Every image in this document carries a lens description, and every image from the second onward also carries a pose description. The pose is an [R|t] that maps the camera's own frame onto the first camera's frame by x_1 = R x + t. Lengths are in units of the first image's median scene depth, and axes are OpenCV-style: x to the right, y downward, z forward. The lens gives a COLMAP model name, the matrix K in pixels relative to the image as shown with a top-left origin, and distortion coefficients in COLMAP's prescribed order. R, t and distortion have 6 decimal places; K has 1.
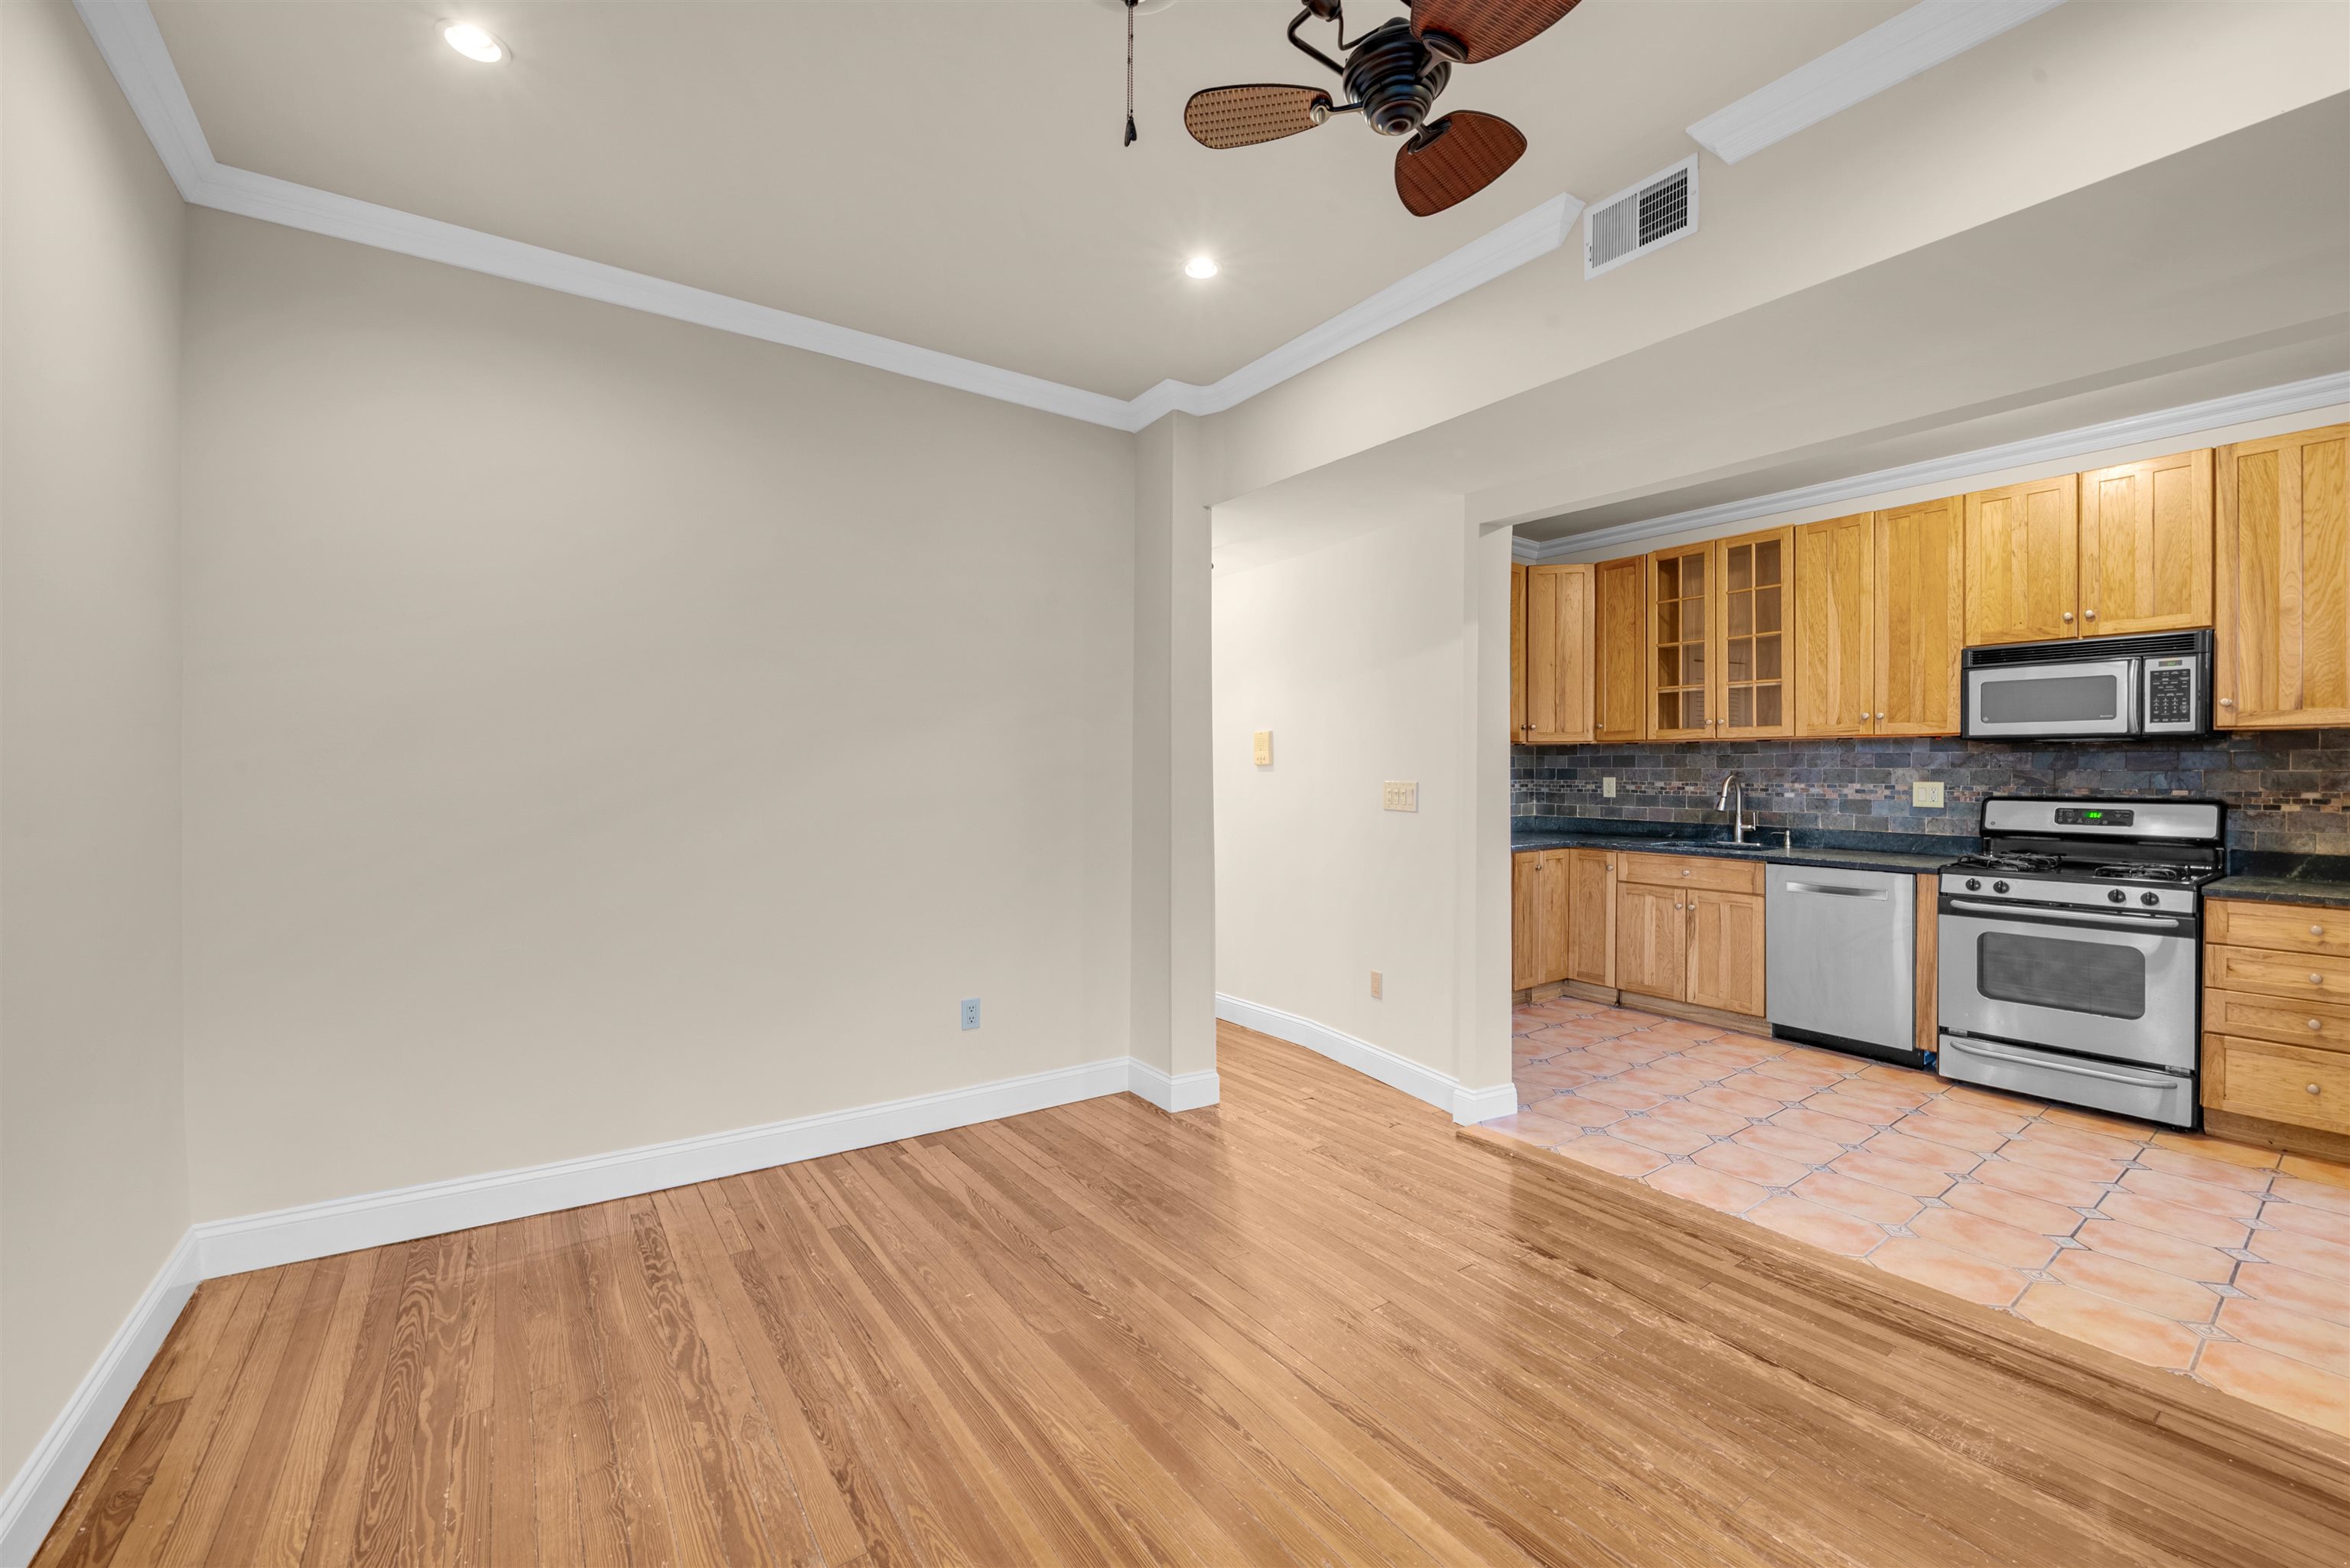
lens RADIAL K [[954.6, 0, 1173.7], [0, 954.6, 780.2], [0, 0, 1]] dist [-0.002864, -0.000566]
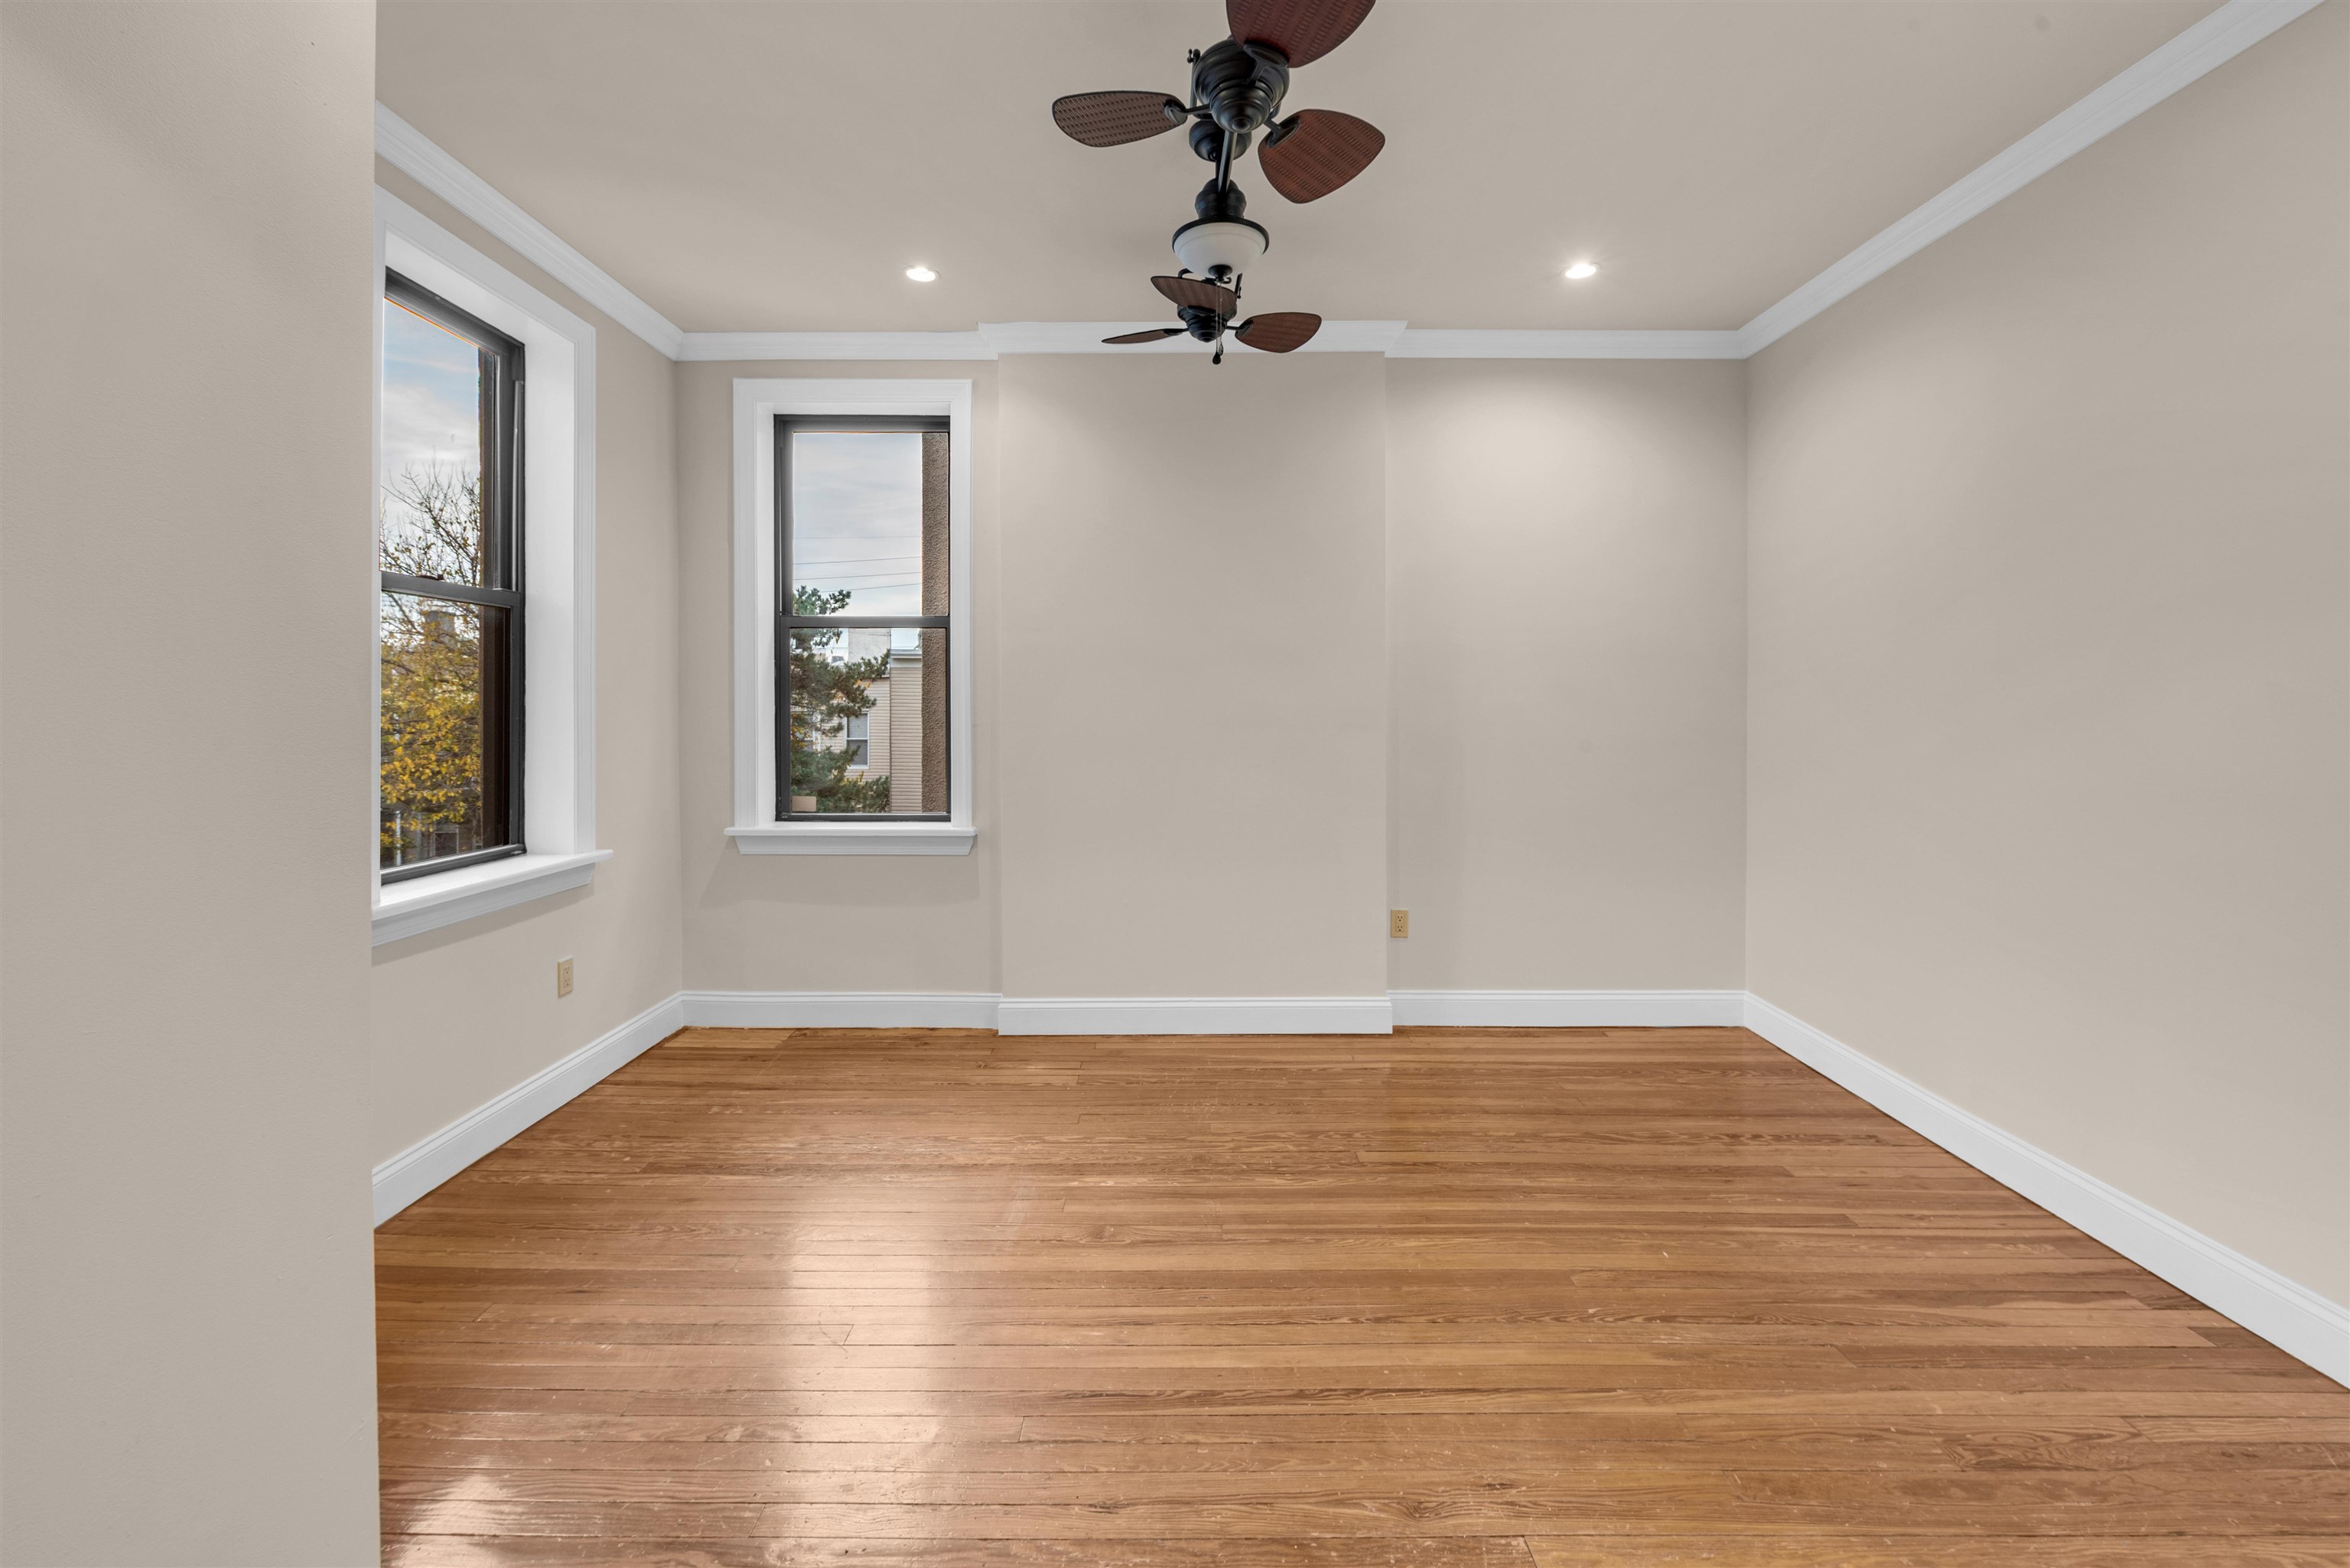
lens RADIAL K [[954.6, 0, 1188.1], [0, 954.6, 698.3], [0, 0, 1]] dist [-0.002864, -0.000566]
pose [[-0.568888, -0.013668, -0.822301, 0.822598], [-0.012184, 0.999892, -0.008190, -0.006477], [0.822325, 0.005360, -0.568993, 1.102402]]
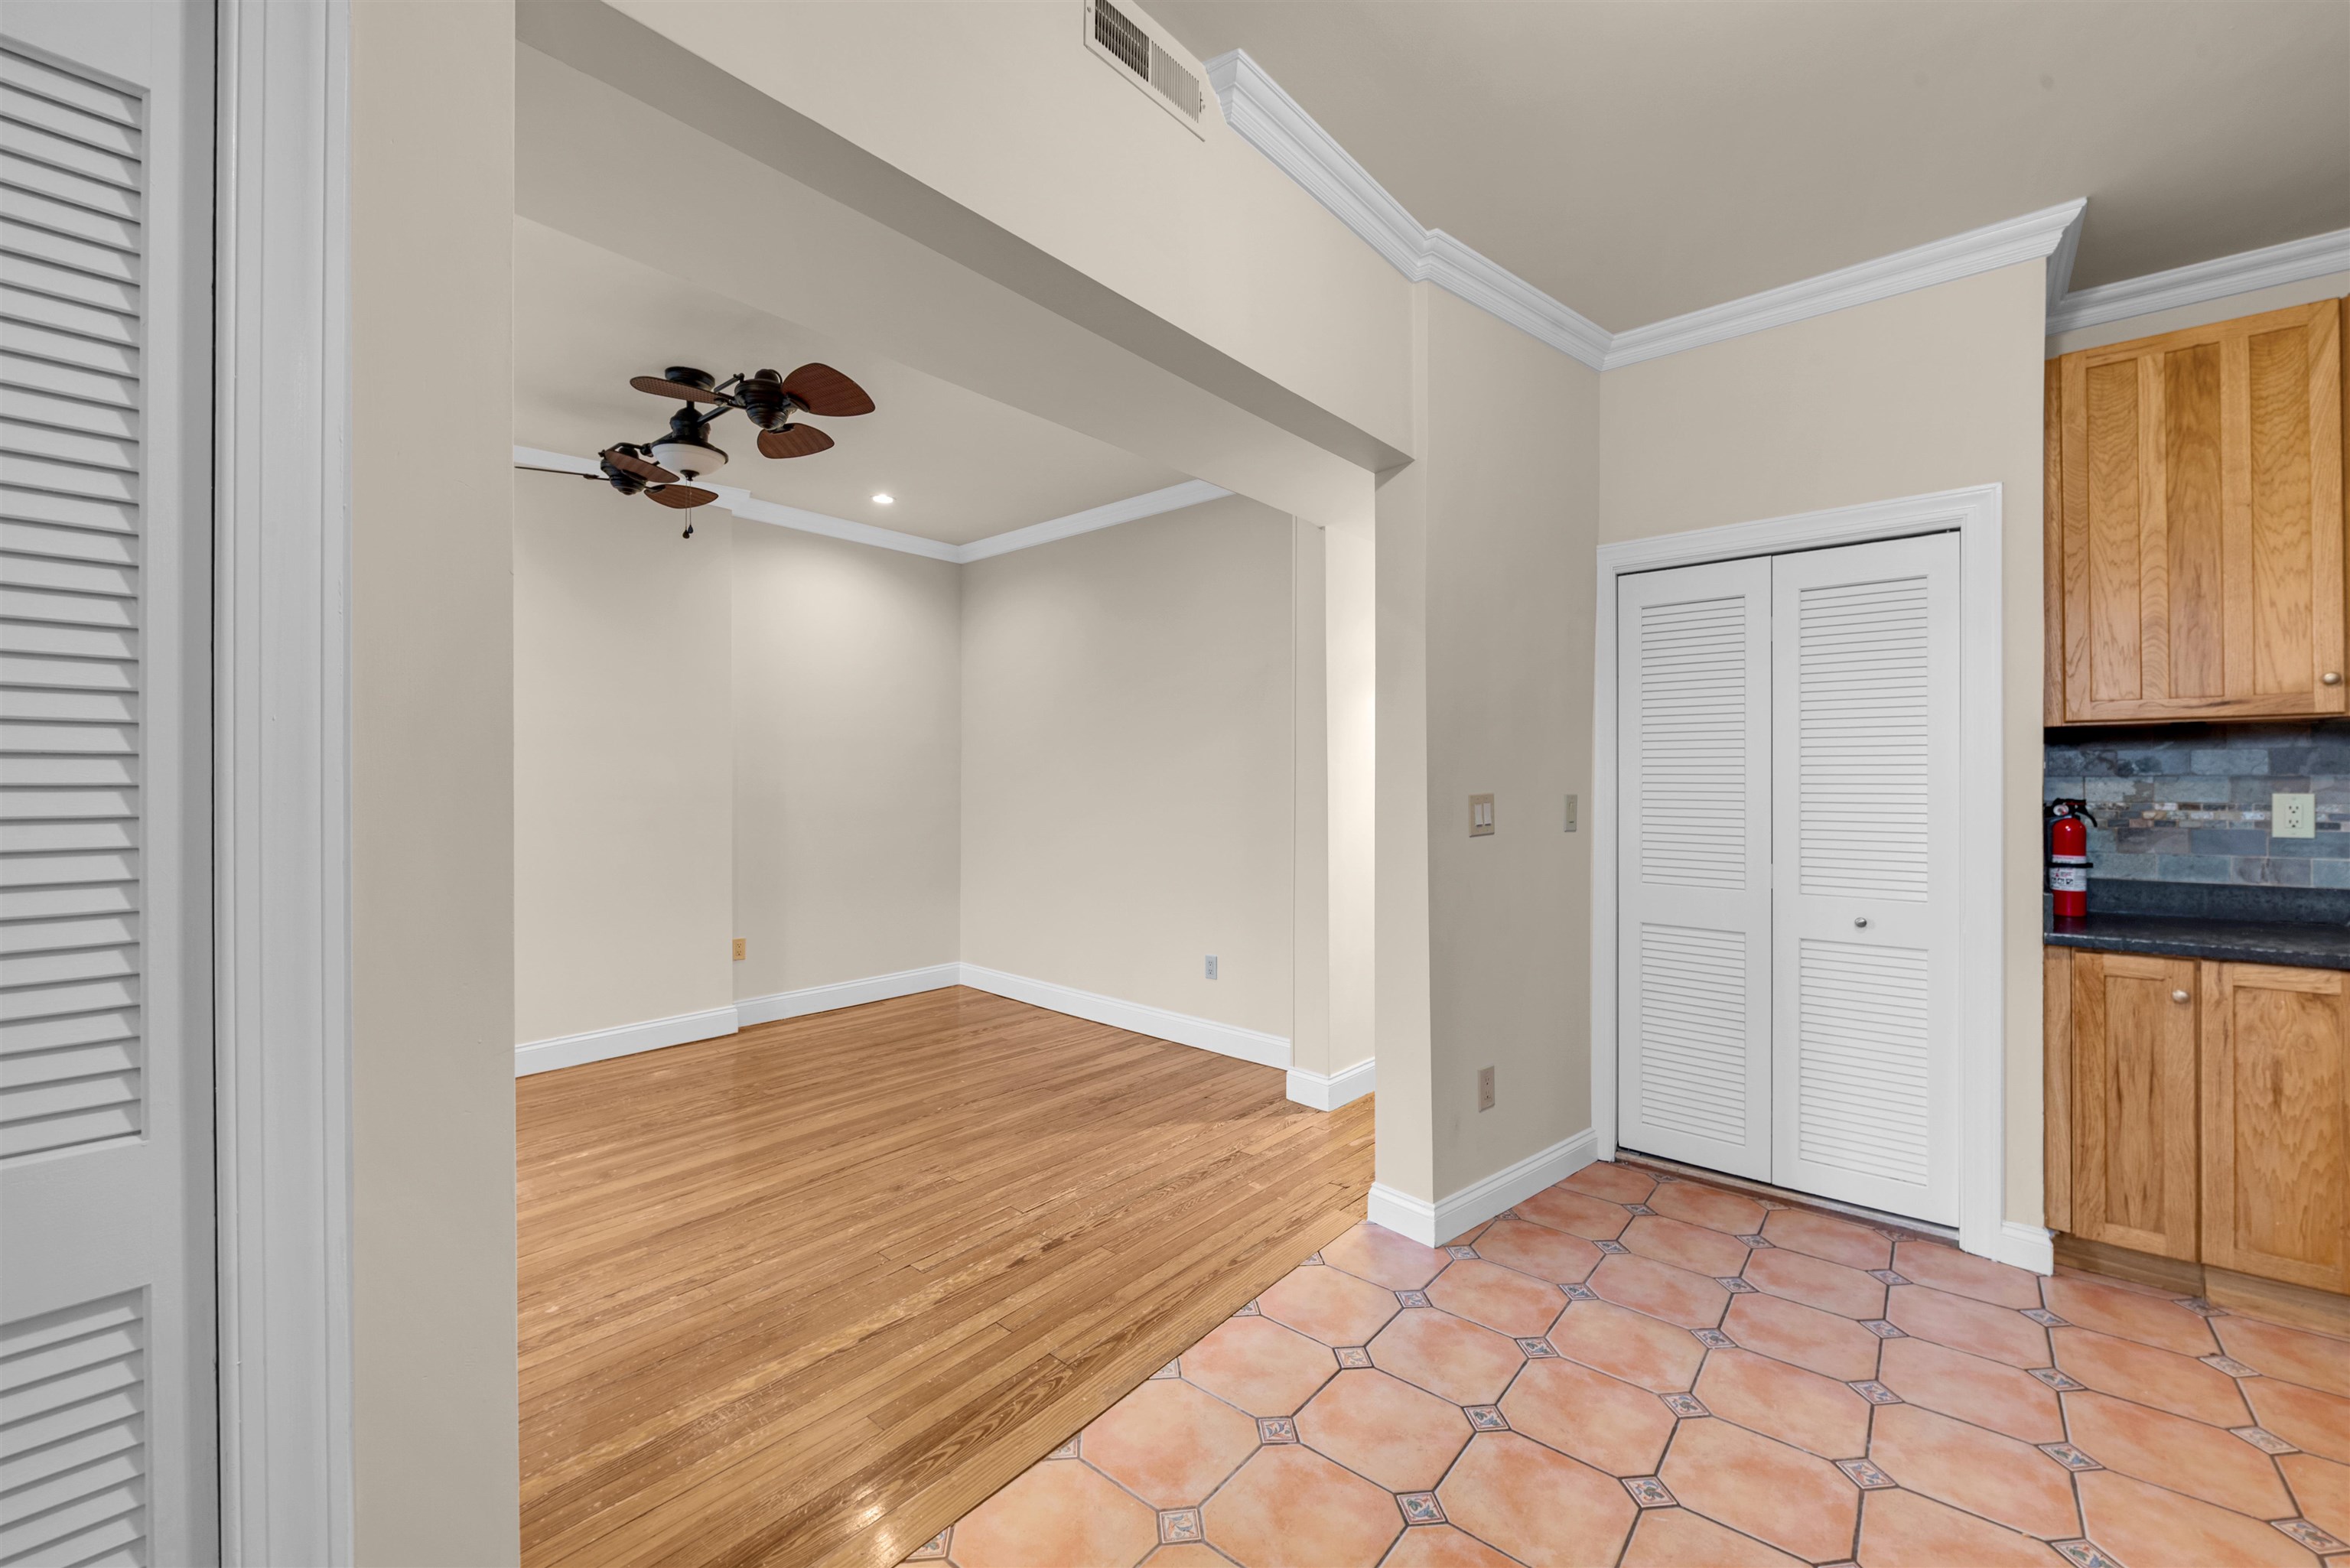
lens RADIAL K [[914.0, 0, 1167.0], [0, 914.0, 779.5], [0, 0, 1]] dist [0.000665, -0.000069]
pose [[0.232180, -0.010473, -0.972616, 1.461800], [-0.006045, 0.999907, -0.012210, 0.000046], [0.972654, 0.008714, 0.232095, 0.932100]]
